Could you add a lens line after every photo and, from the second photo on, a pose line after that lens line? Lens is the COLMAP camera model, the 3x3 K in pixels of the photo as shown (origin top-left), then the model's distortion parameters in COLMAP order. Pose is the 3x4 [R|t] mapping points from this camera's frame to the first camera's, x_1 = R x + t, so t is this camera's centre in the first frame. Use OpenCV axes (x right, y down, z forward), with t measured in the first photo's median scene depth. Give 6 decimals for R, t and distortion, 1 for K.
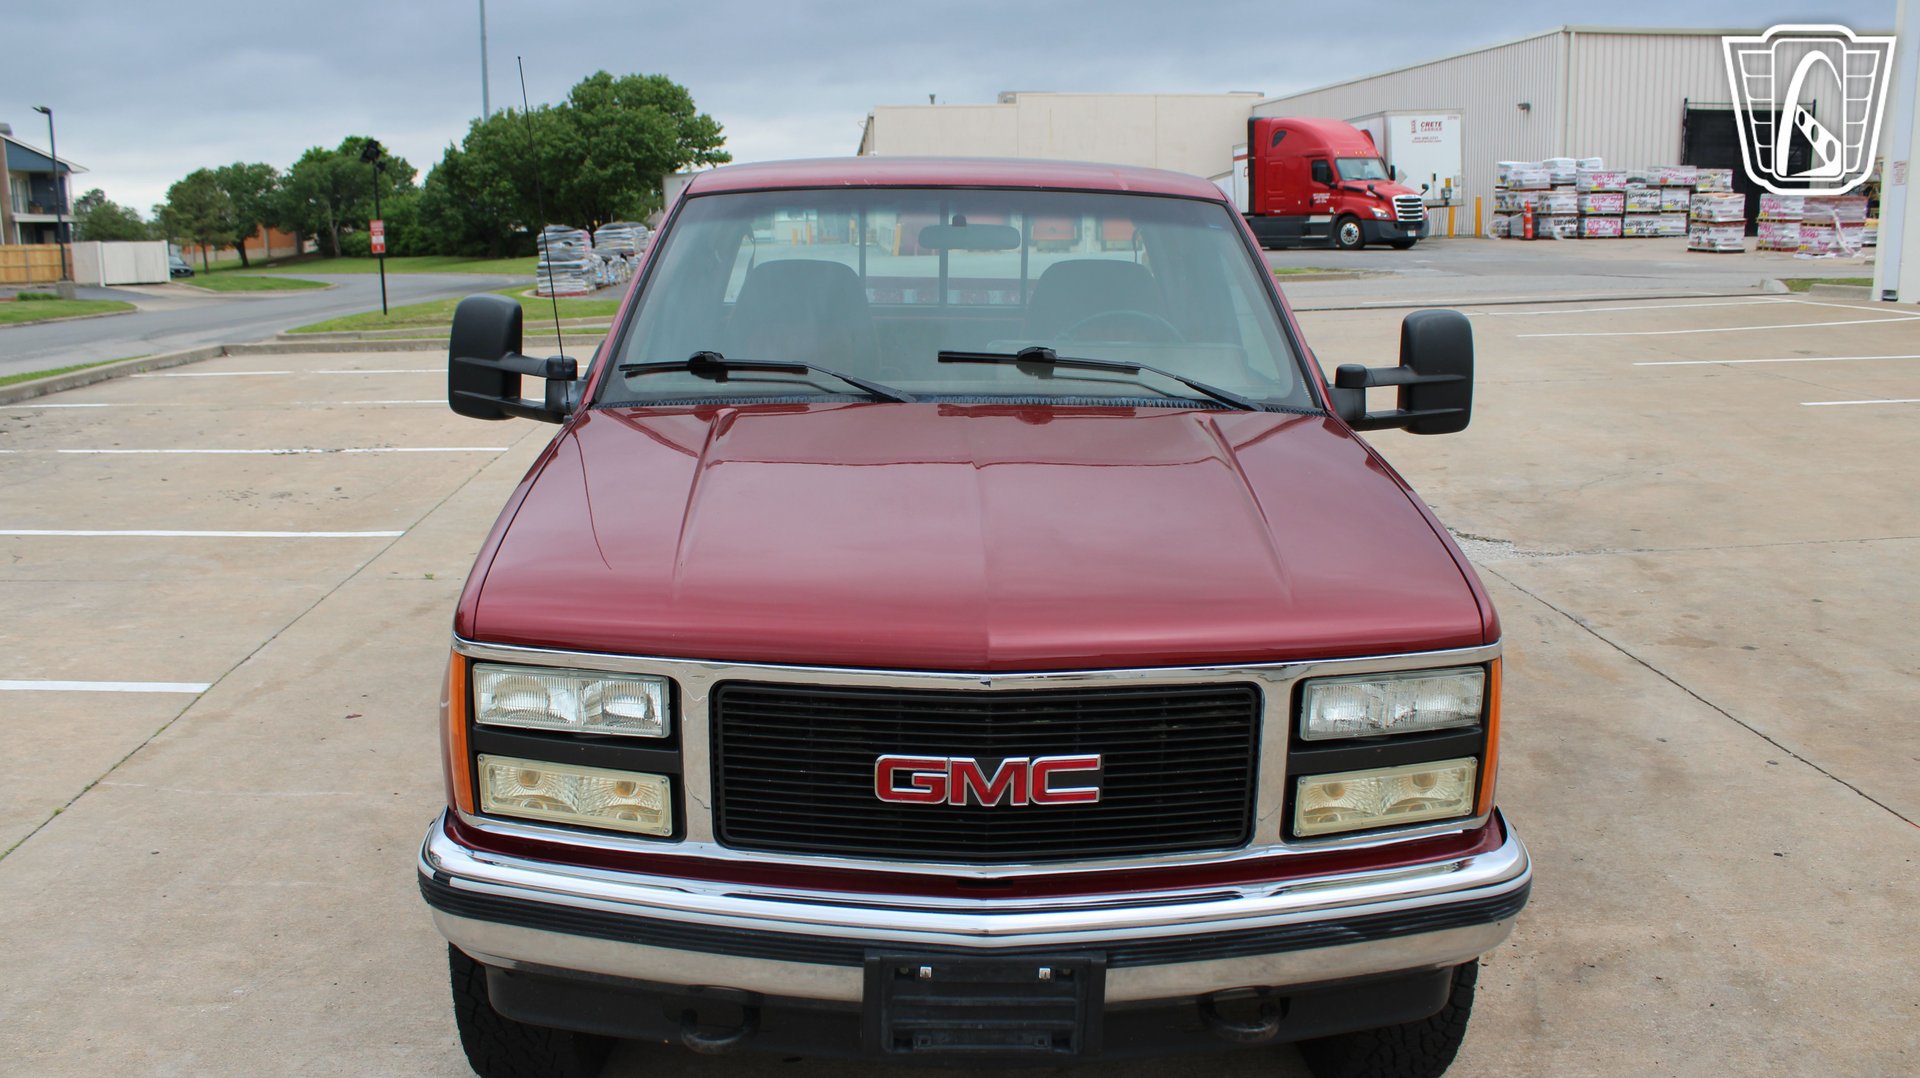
lens RADIAL K [[1592.2, 0, 946.4], [0, 1592.2, 536.7], [0, 0, 1]] dist [-0.166502, 0.146694]
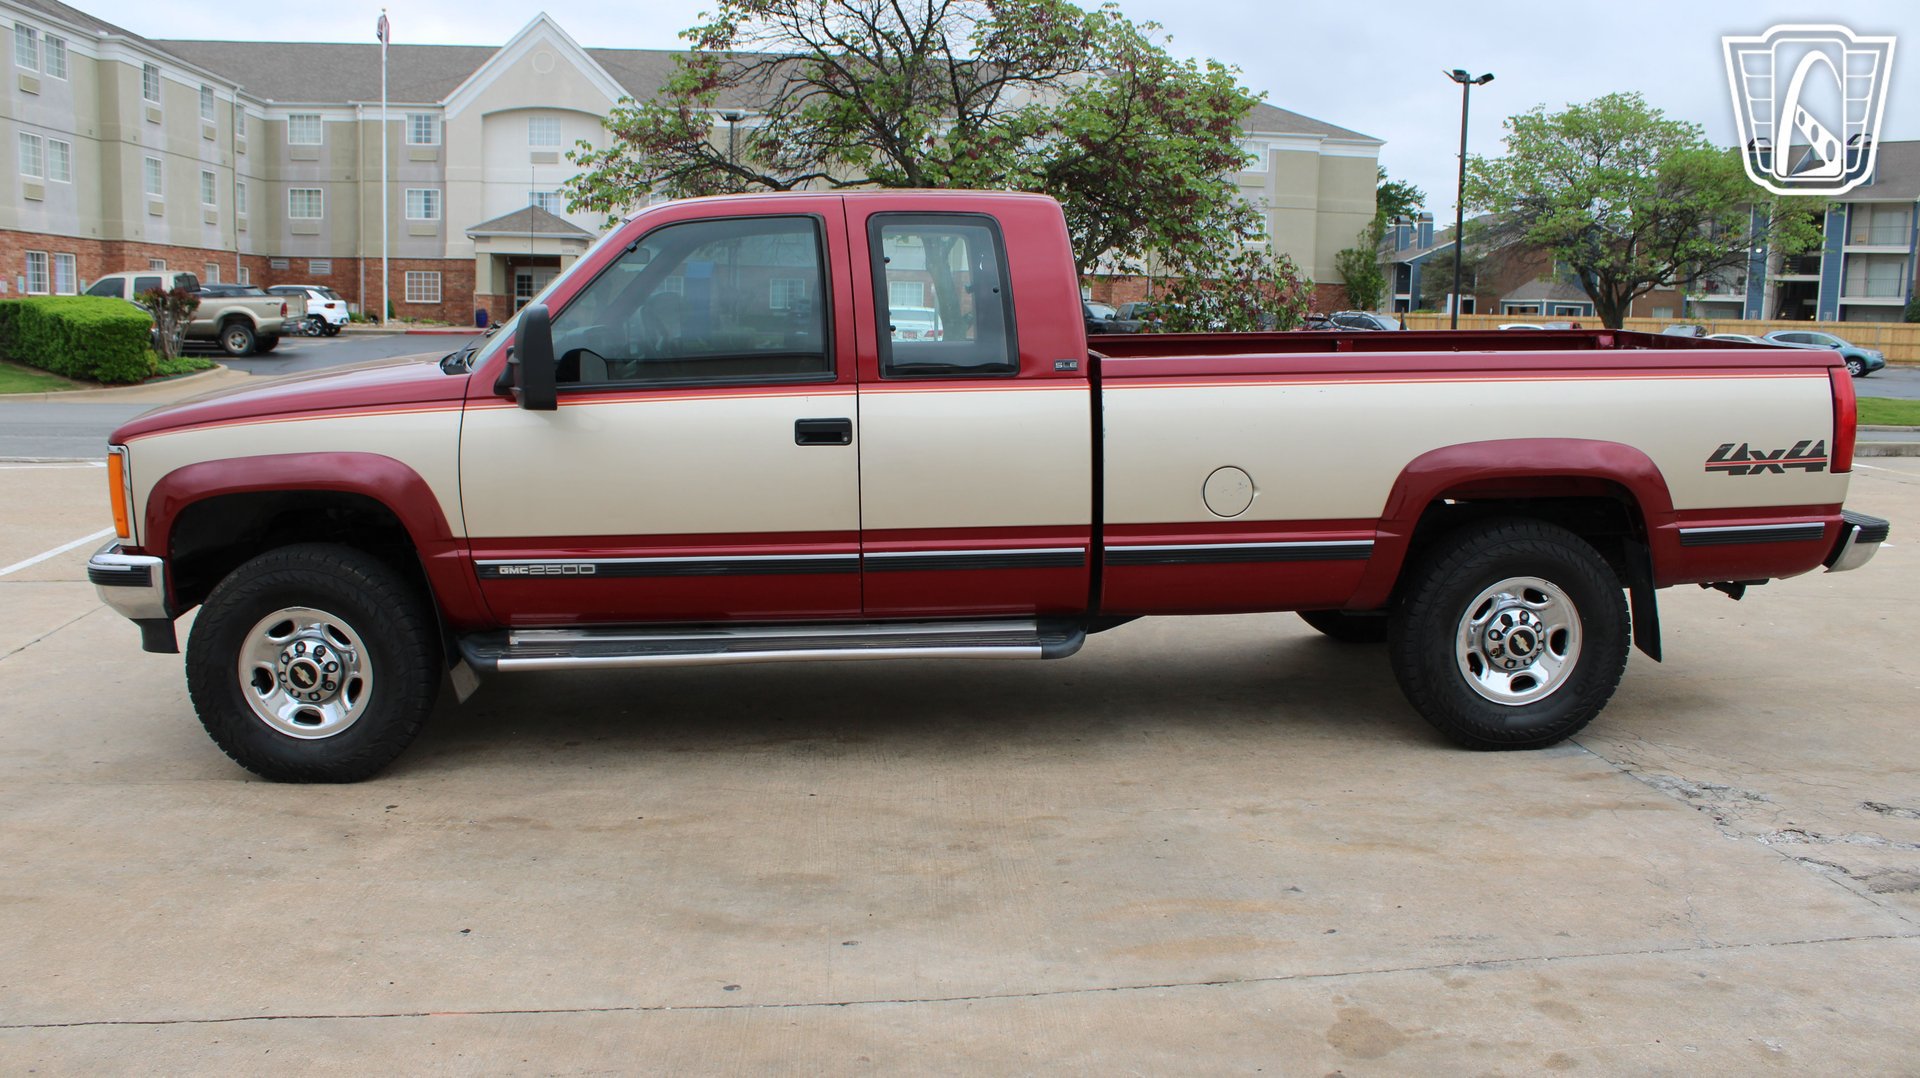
lens RADIAL K [[1595.7, 0, 946.1], [0, 1595.7, 534.8], [0, 0, 1]] dist [-0.168102, 0.150230]
pose [[0.011689, 0.148491, -0.988845, 0.118888], [-0.206927, 0.967865, 0.142894, -0.016541], [0.978287, 0.202948, 0.042040, 0.101373]]
